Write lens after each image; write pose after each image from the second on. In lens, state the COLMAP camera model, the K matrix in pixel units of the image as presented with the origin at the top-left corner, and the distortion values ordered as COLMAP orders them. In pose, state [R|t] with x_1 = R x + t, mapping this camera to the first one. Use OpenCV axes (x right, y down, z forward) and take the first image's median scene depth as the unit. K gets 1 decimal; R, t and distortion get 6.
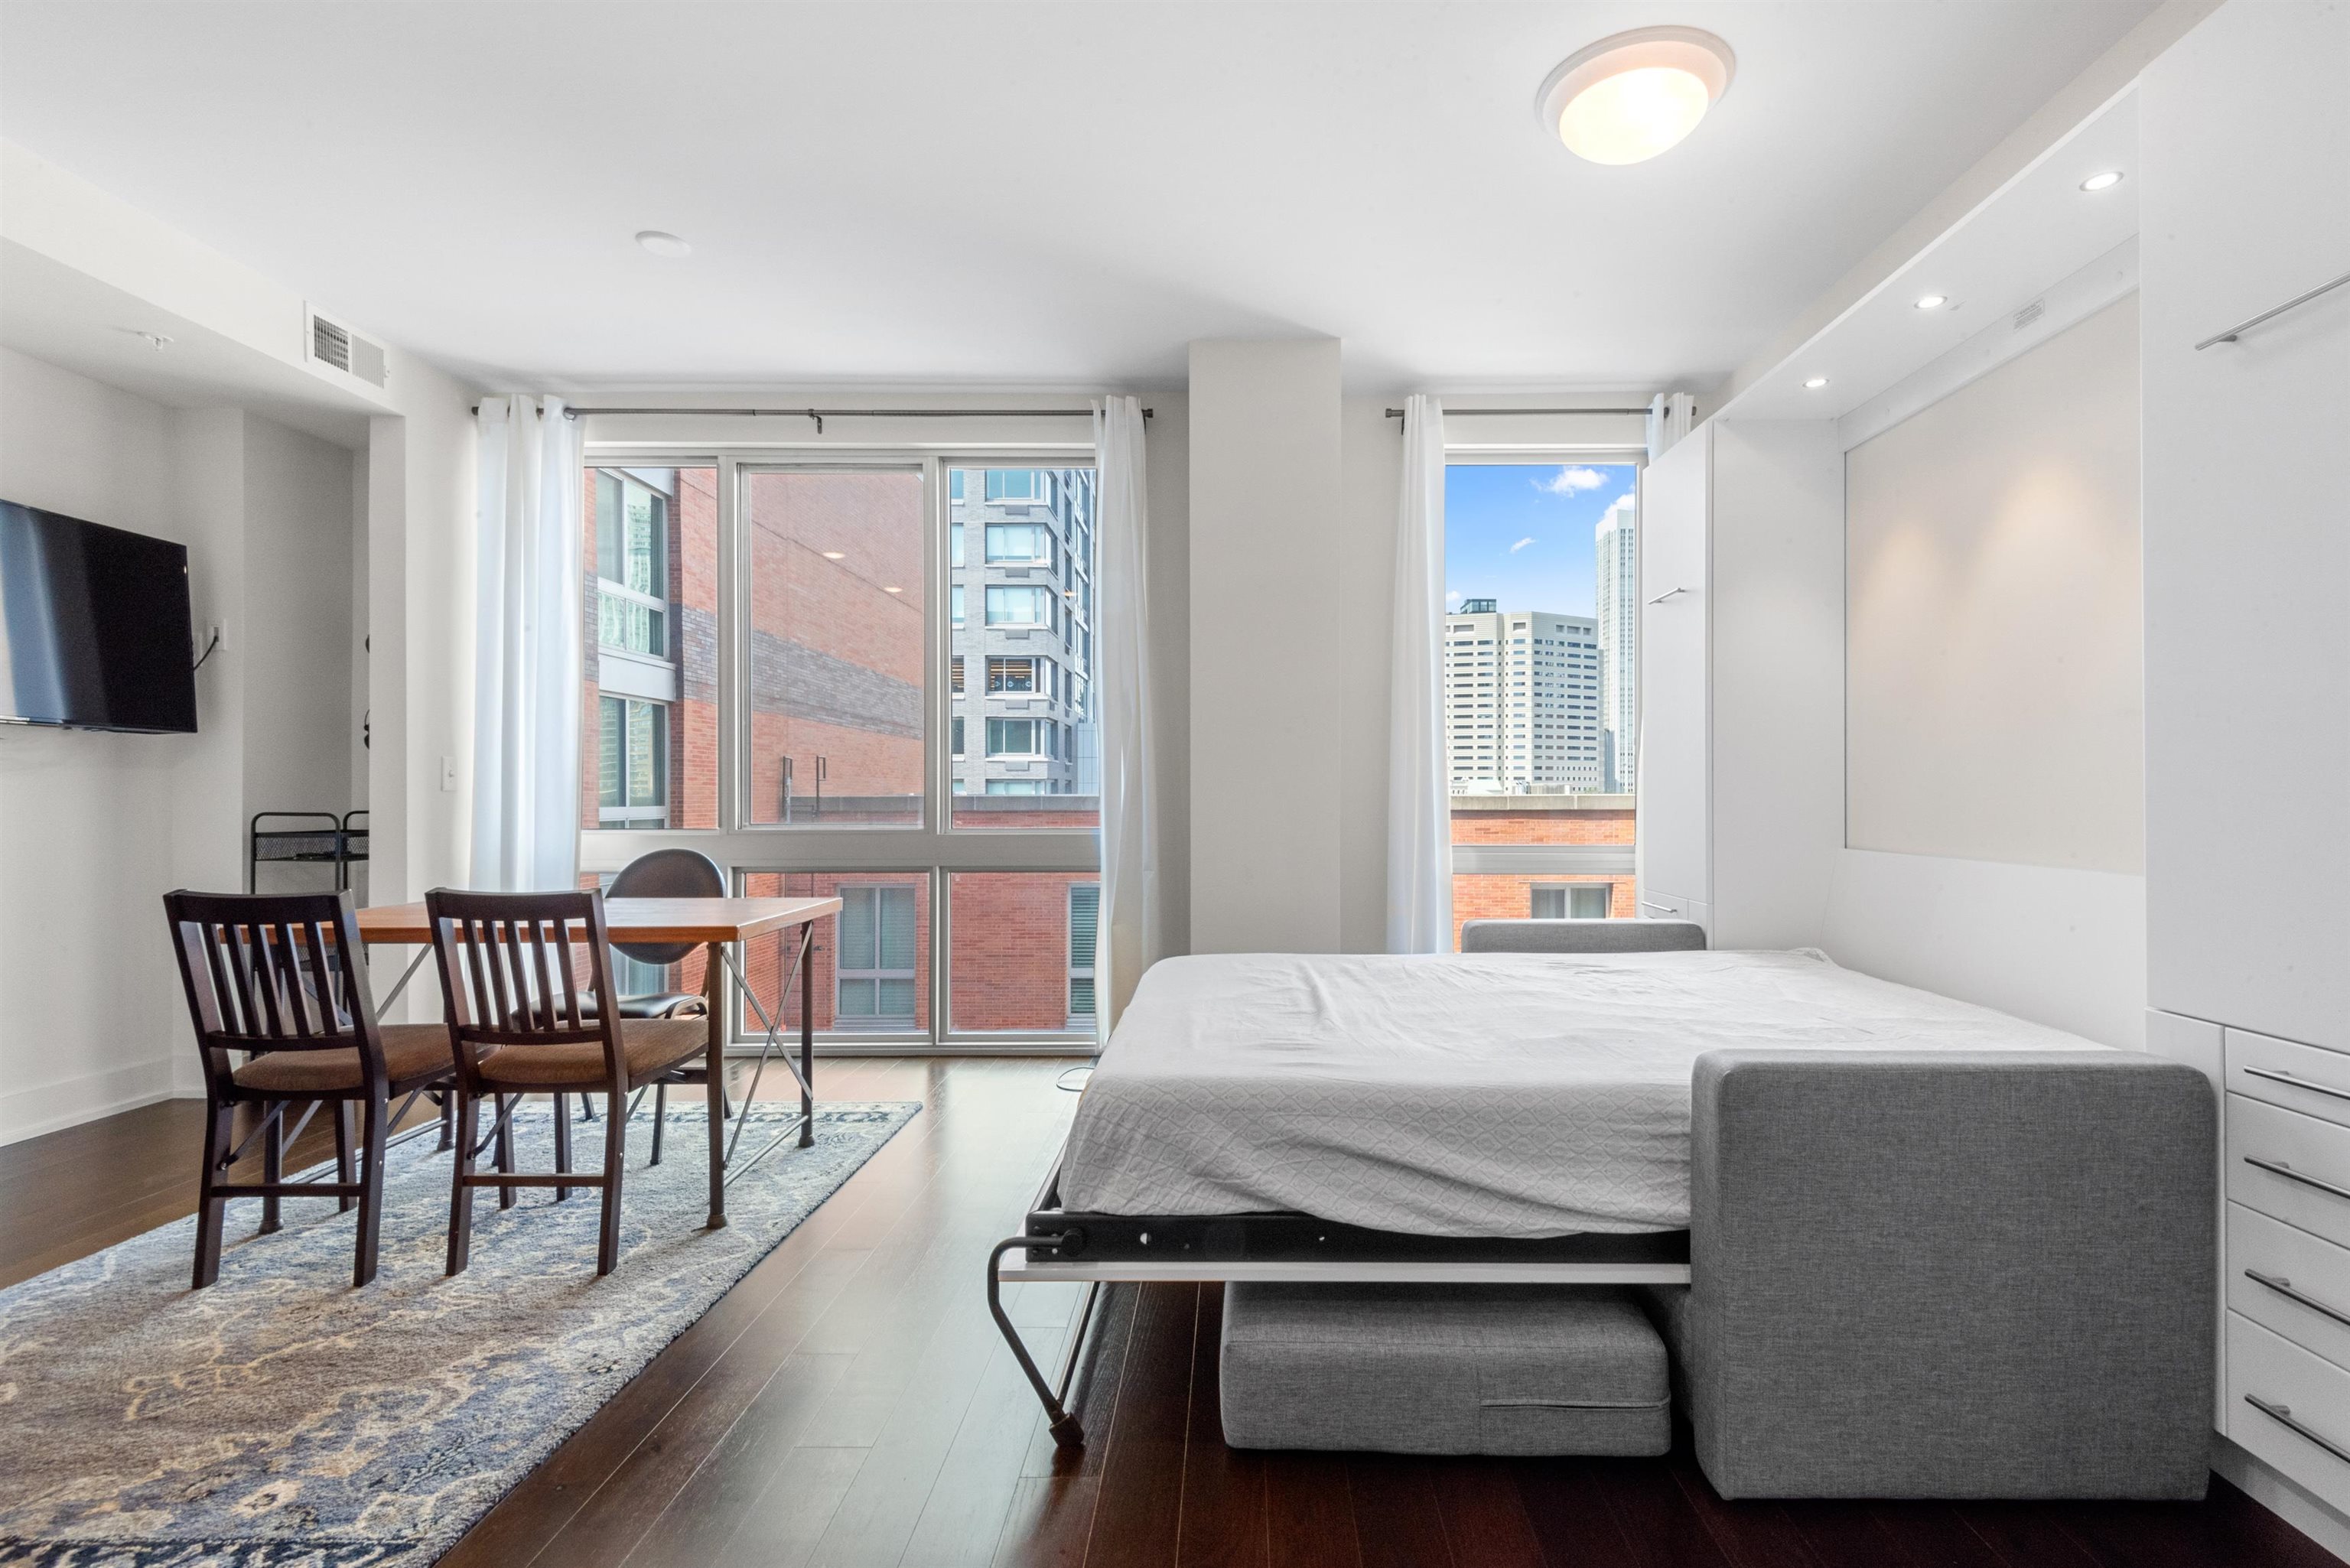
lens RADIAL K [[1089.8, 0, 1238.4], [0, 1089.8, 799.2], [0, 0, 1]] dist [0.012474, -0.003781]
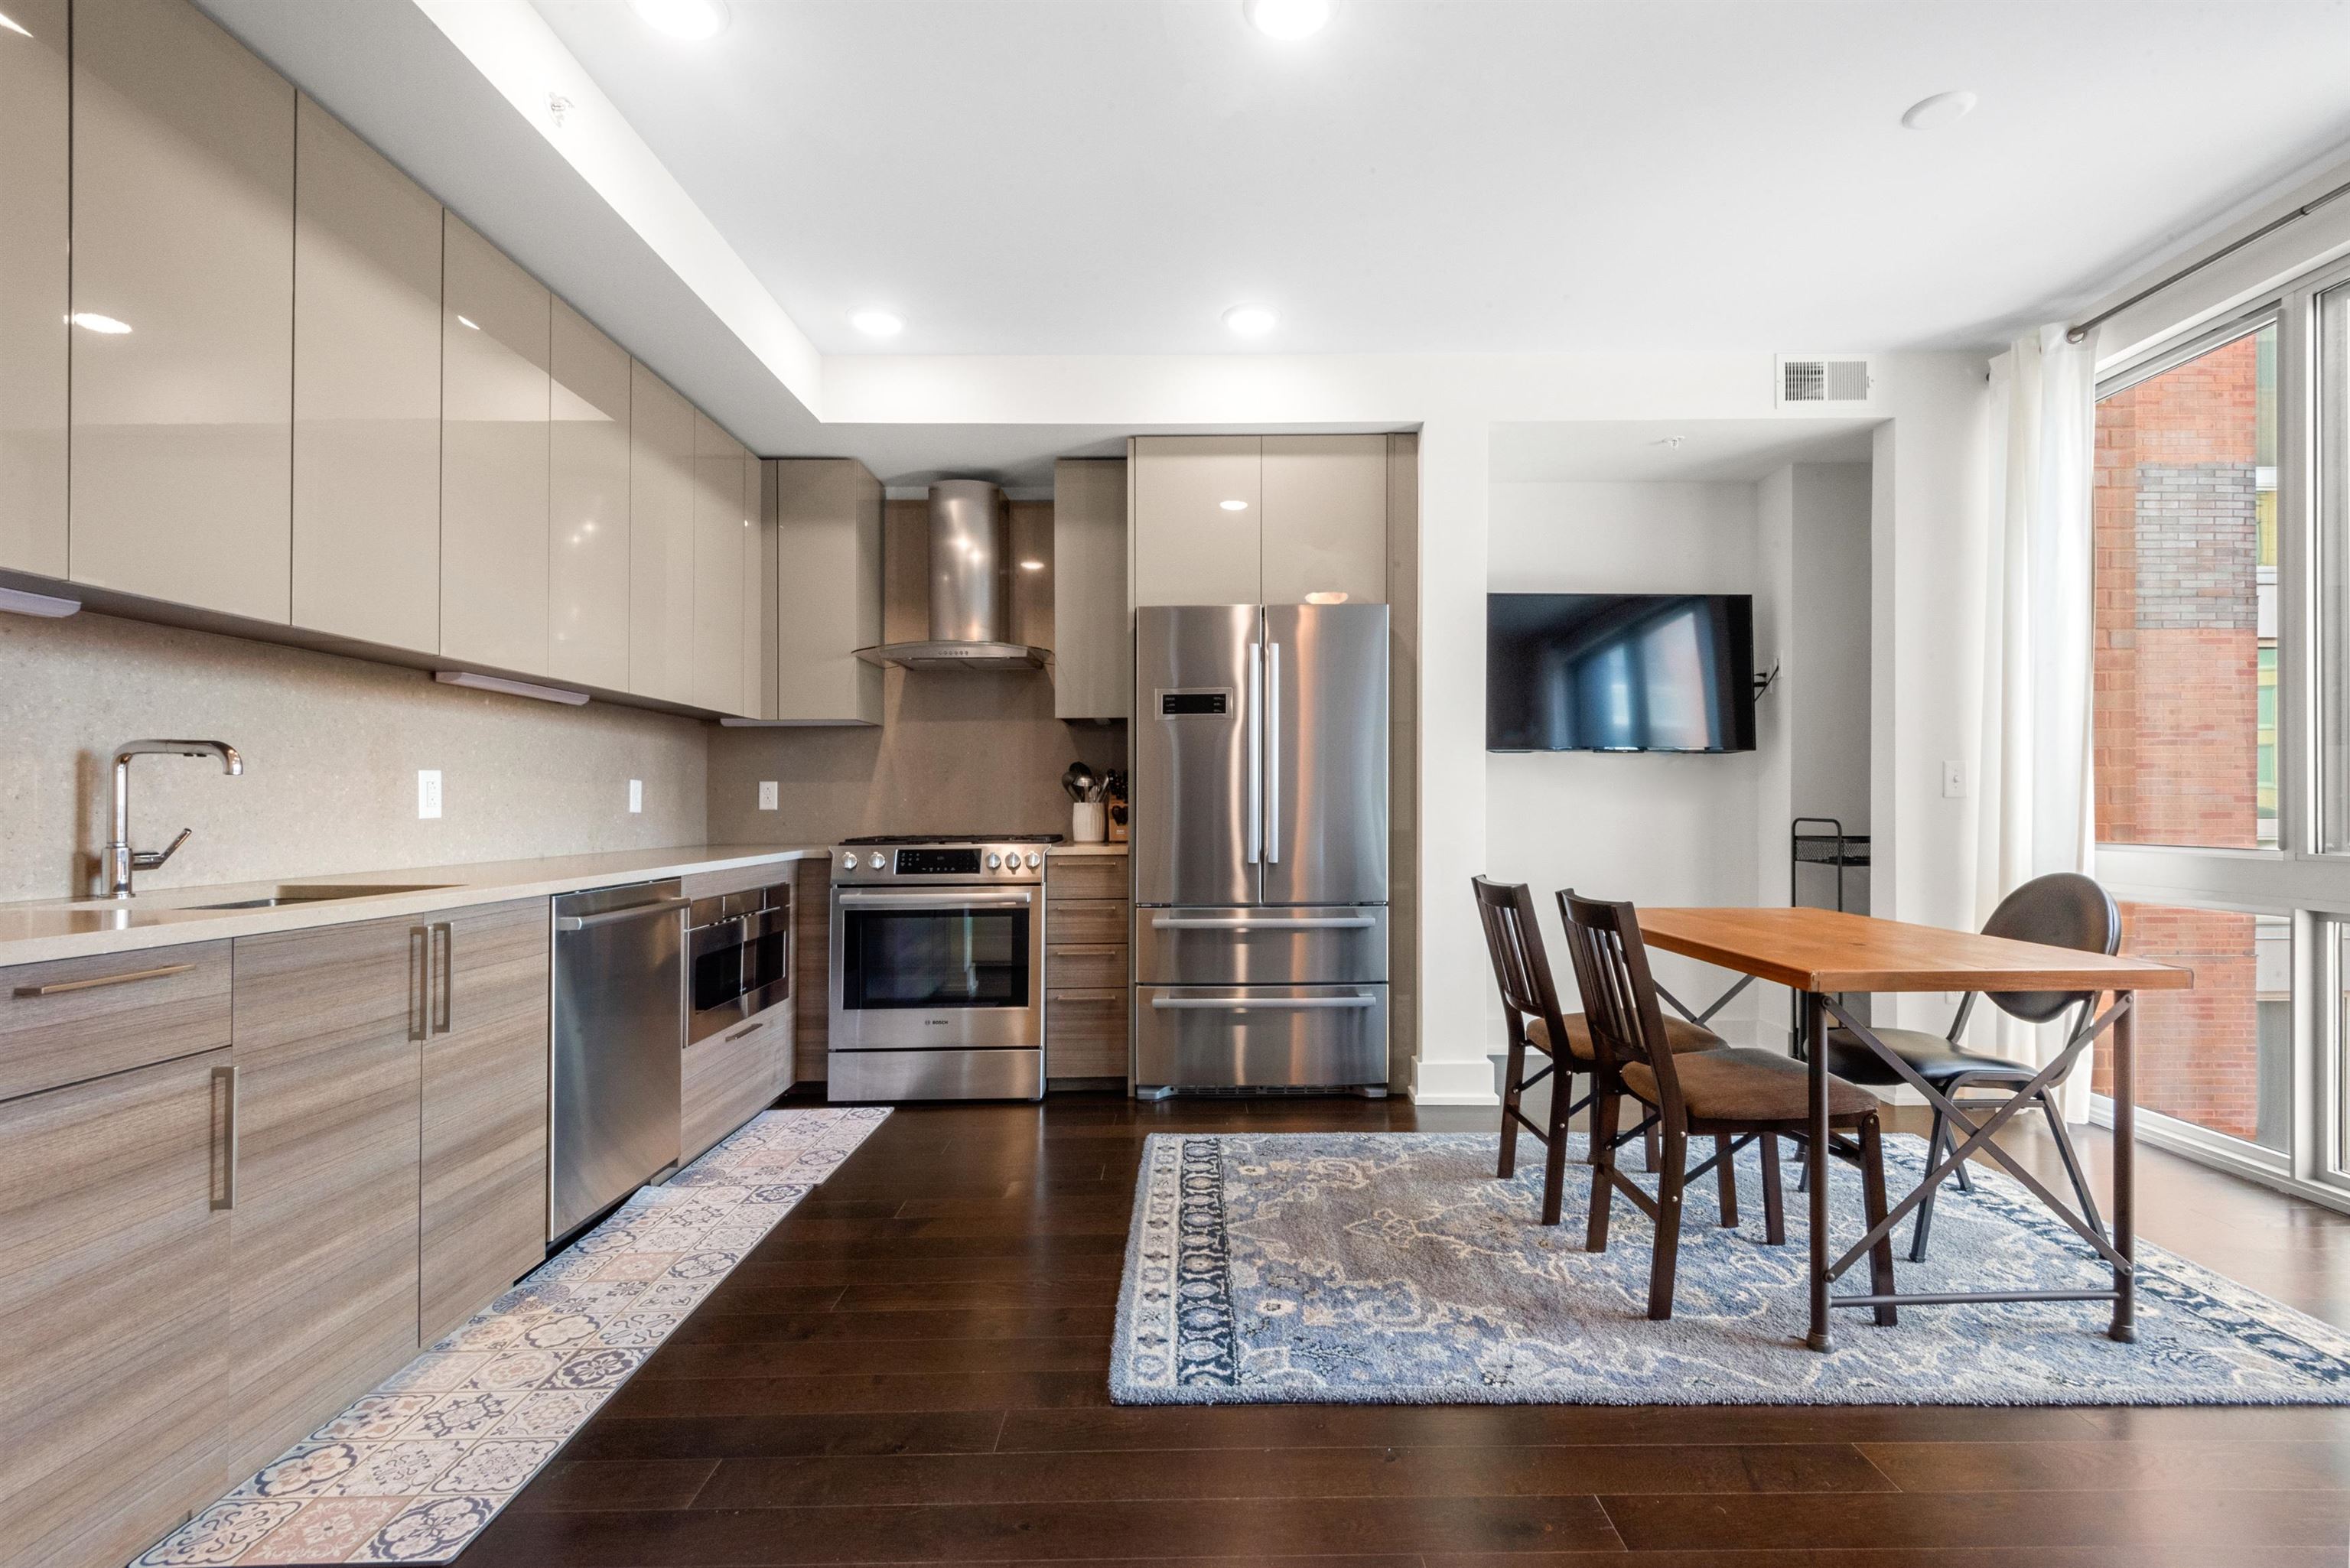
lens RADIAL K [[1089.8, 0, 1210.4], [0, 1089.8, 798.1], [0, 0, 1]] dist [0.012474, -0.003781]
pose [[0.018110, -0.004575, -0.999826, 0.190374], [-0.001644, 0.999988, -0.004605, -0.001671], [0.999835, 0.001727, 0.018102, 0.335125]]
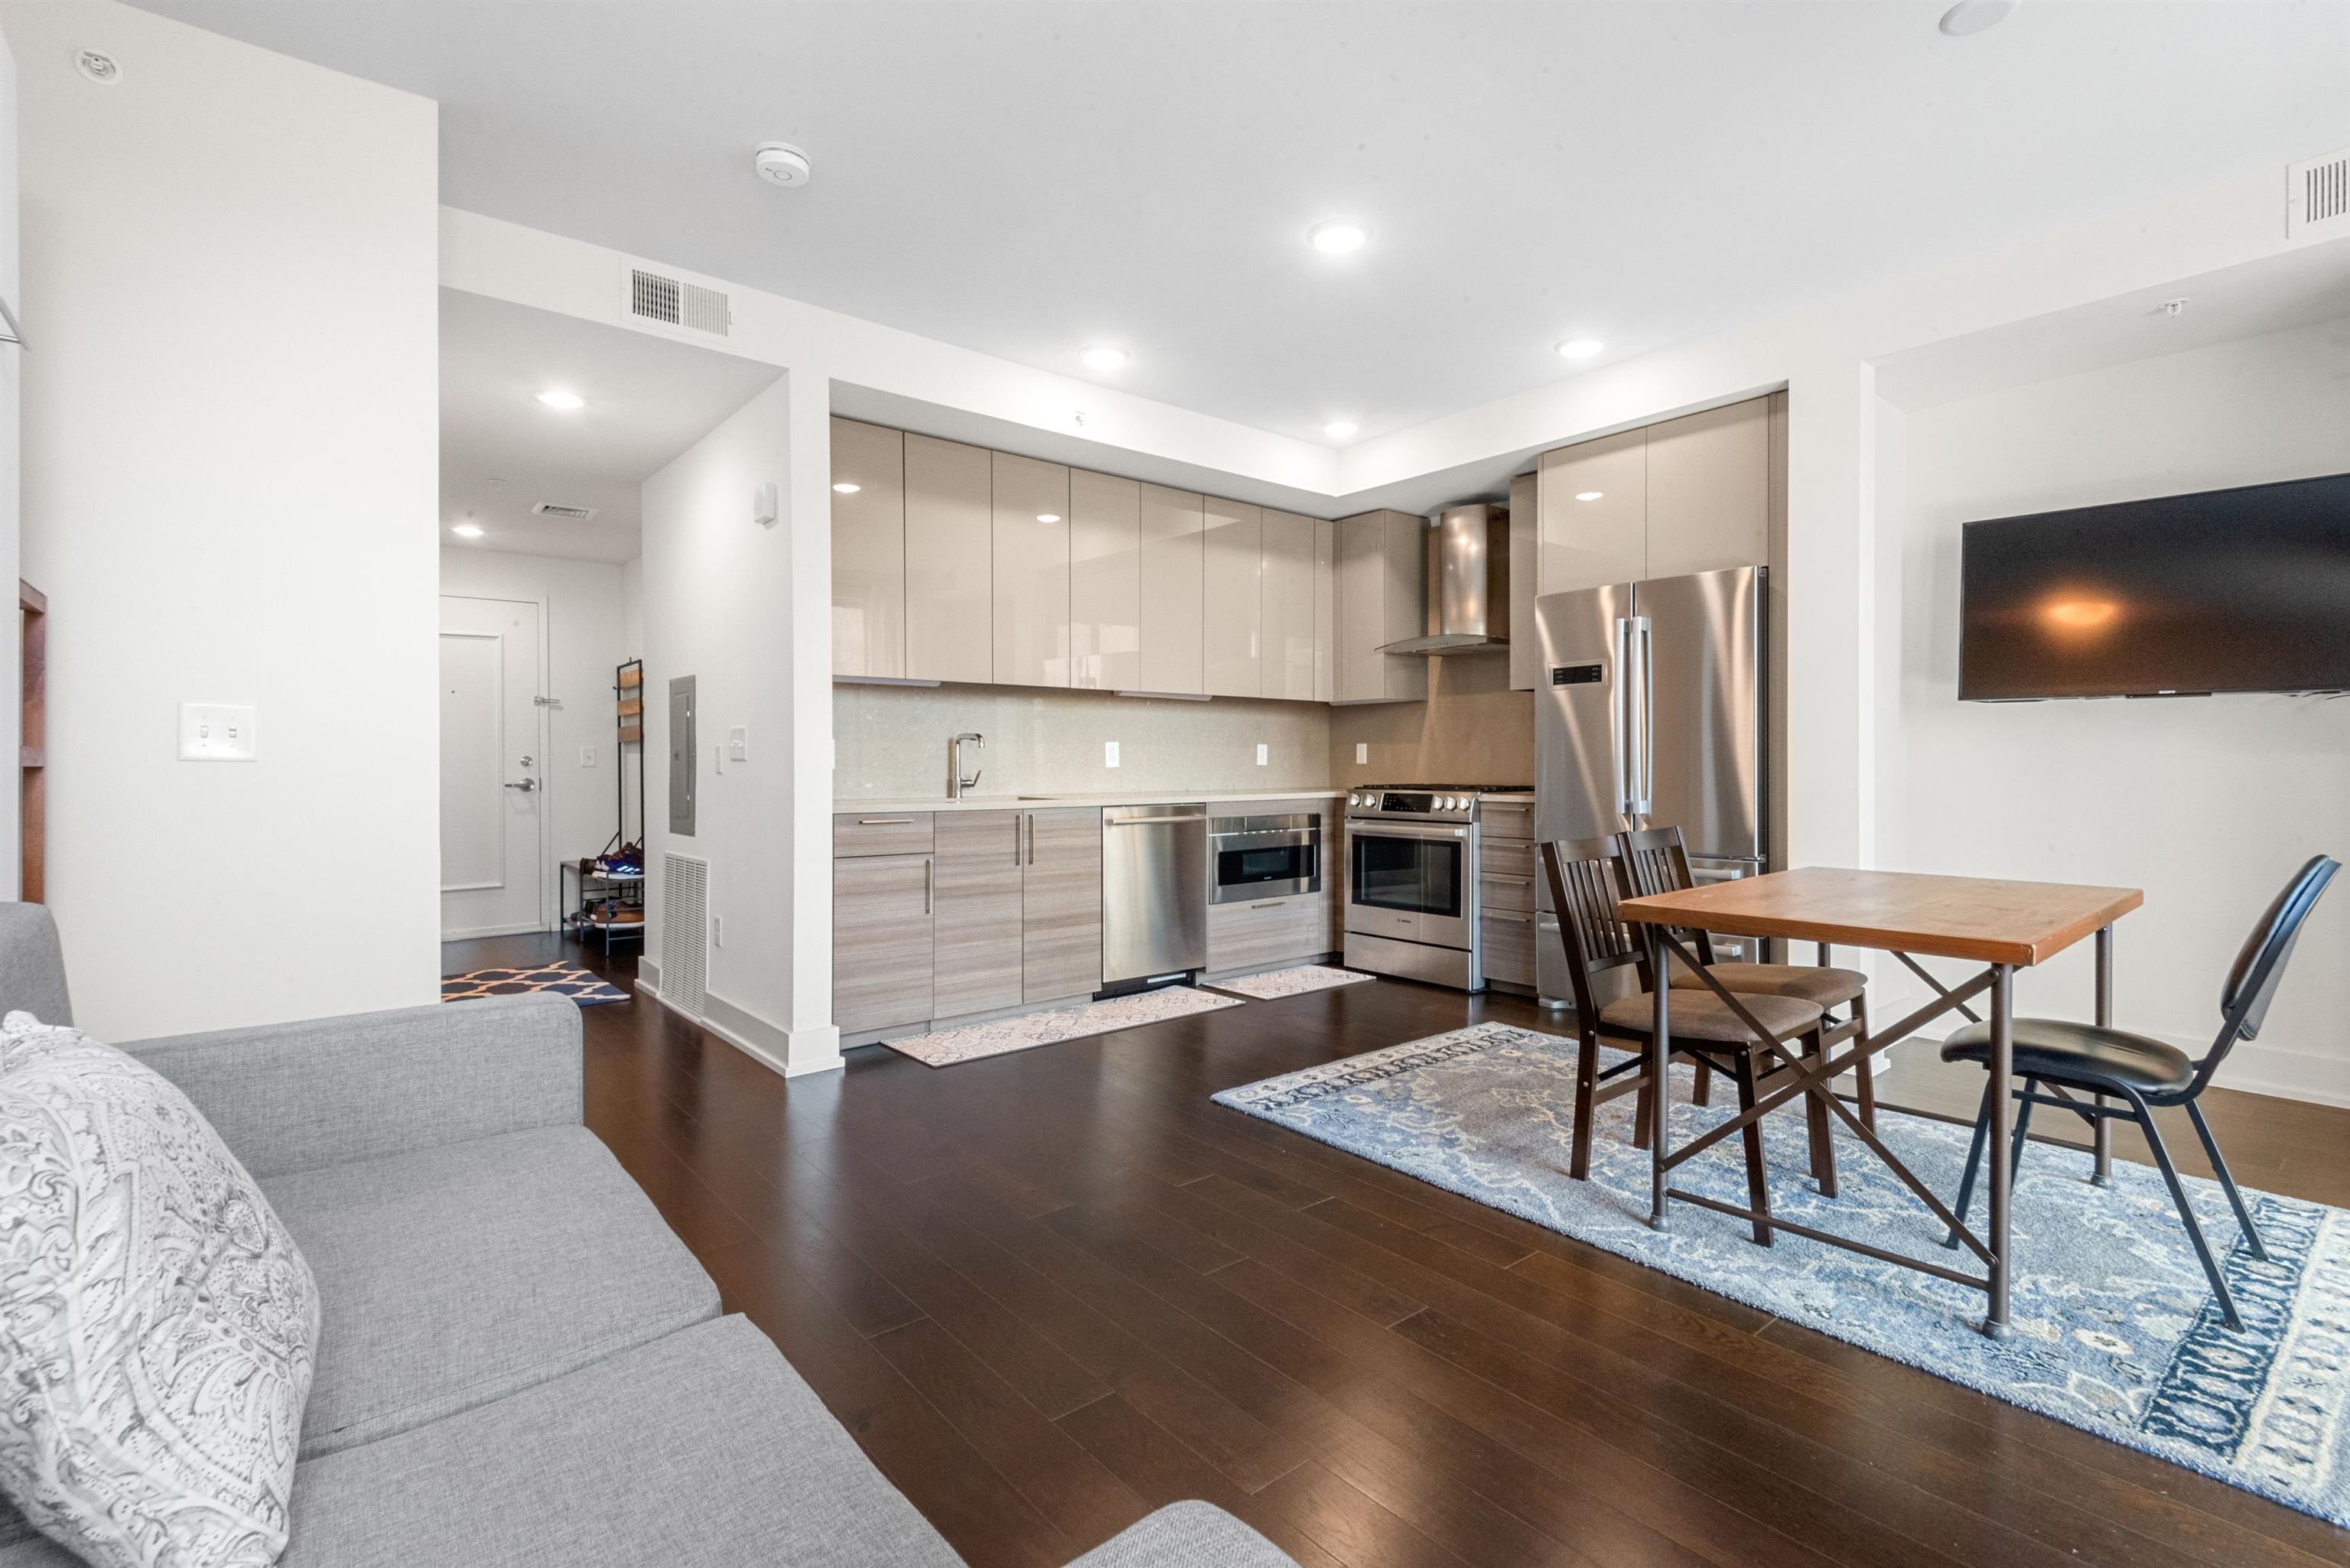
lens RADIAL K [[1089.8, 0, 1164.5], [0, 1089.8, 780.5], [0, 0, 1]] dist [0.012474, -0.003781]
pose [[-0.775501, 0.013278, -0.631207, 0.262800], [-0.001312, 0.999743, 0.022642, -0.005334], [0.631345, 0.018387, -0.775284, 0.888662]]
